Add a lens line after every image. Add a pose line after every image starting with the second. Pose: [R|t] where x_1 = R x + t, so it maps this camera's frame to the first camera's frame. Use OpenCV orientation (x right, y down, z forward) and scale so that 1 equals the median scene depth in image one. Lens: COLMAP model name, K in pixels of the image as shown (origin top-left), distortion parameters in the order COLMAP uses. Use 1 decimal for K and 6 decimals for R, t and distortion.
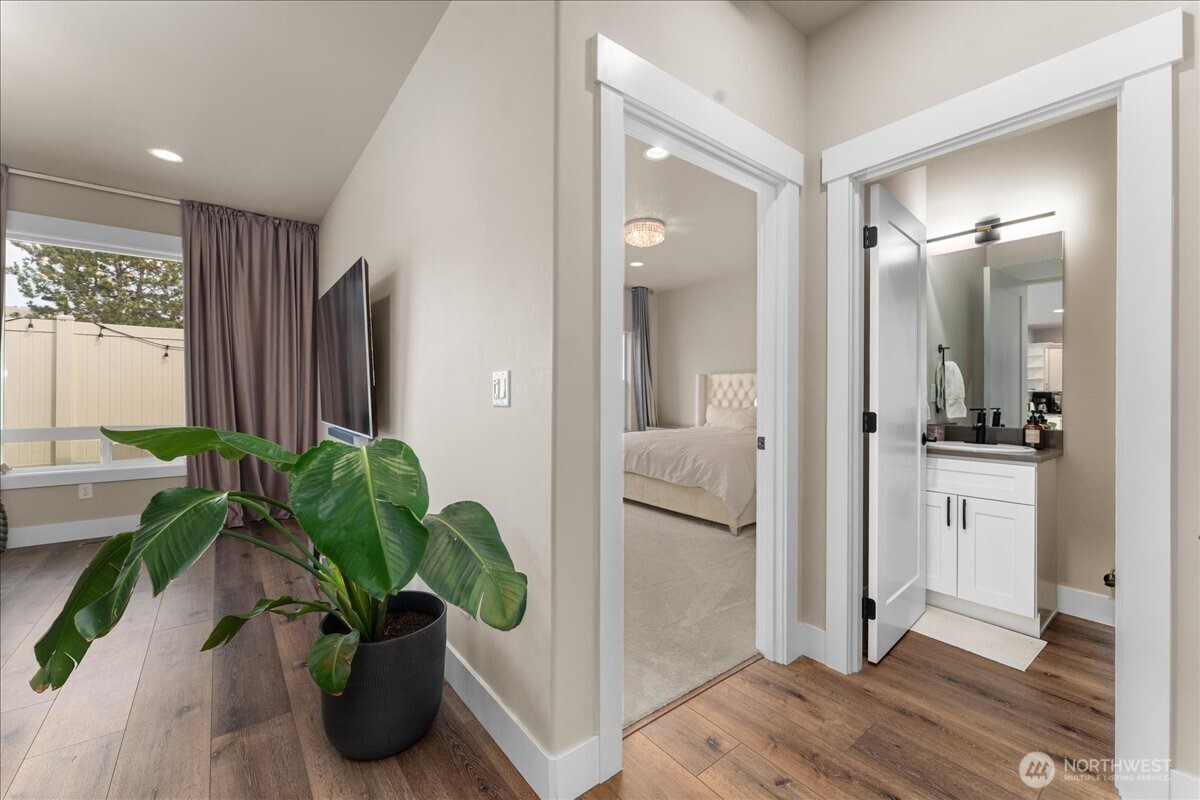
lens RADIAL K [[499.9, 0, 607.2], [0, 499.9, 394.0], [0, 0, 1]] dist [0.000578, 0.000118]
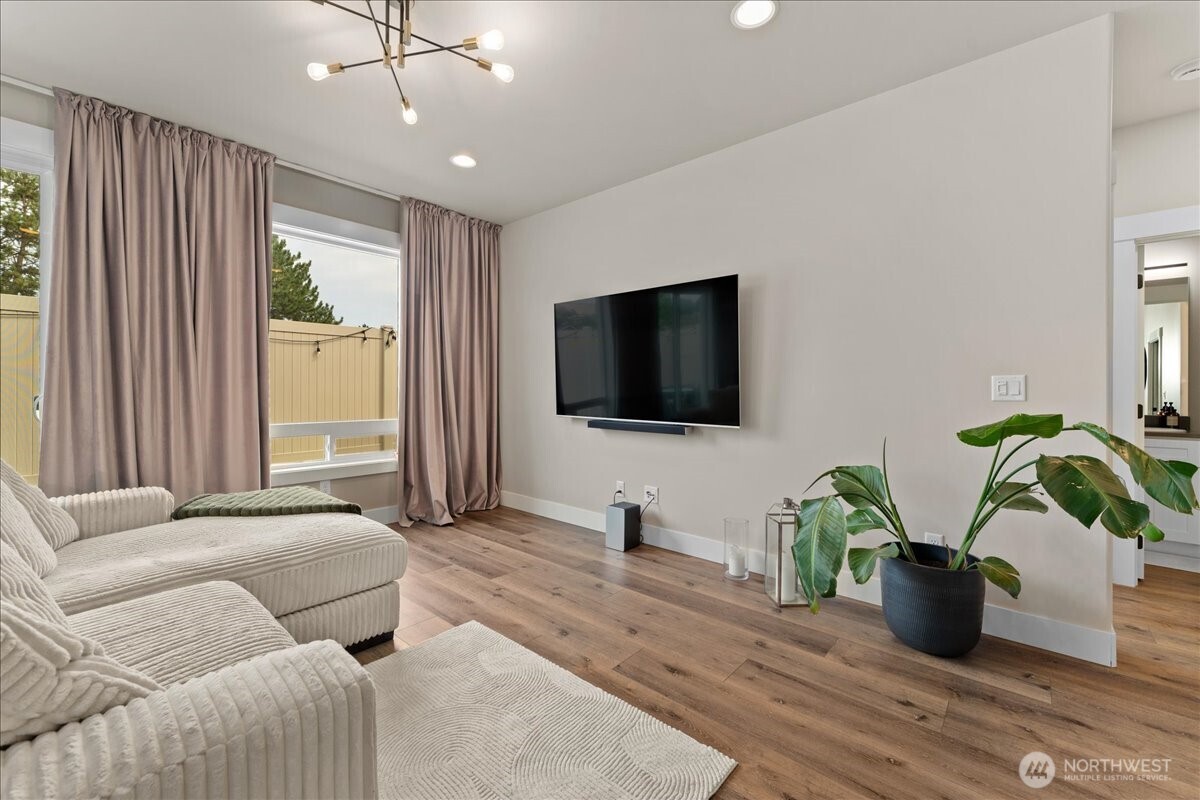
lens RADIAL K [[499.9, 0, 607.2], [0, 499.9, 394.0], [0, 0, 1]] dist [0.000578, 0.000118]
pose [[0.983106, -0.000587, 0.183036, -0.882519], [-0.001205, 0.999952, 0.009681, -0.003200], [-0.183033, -0.009738, 0.983059, -0.090568]]
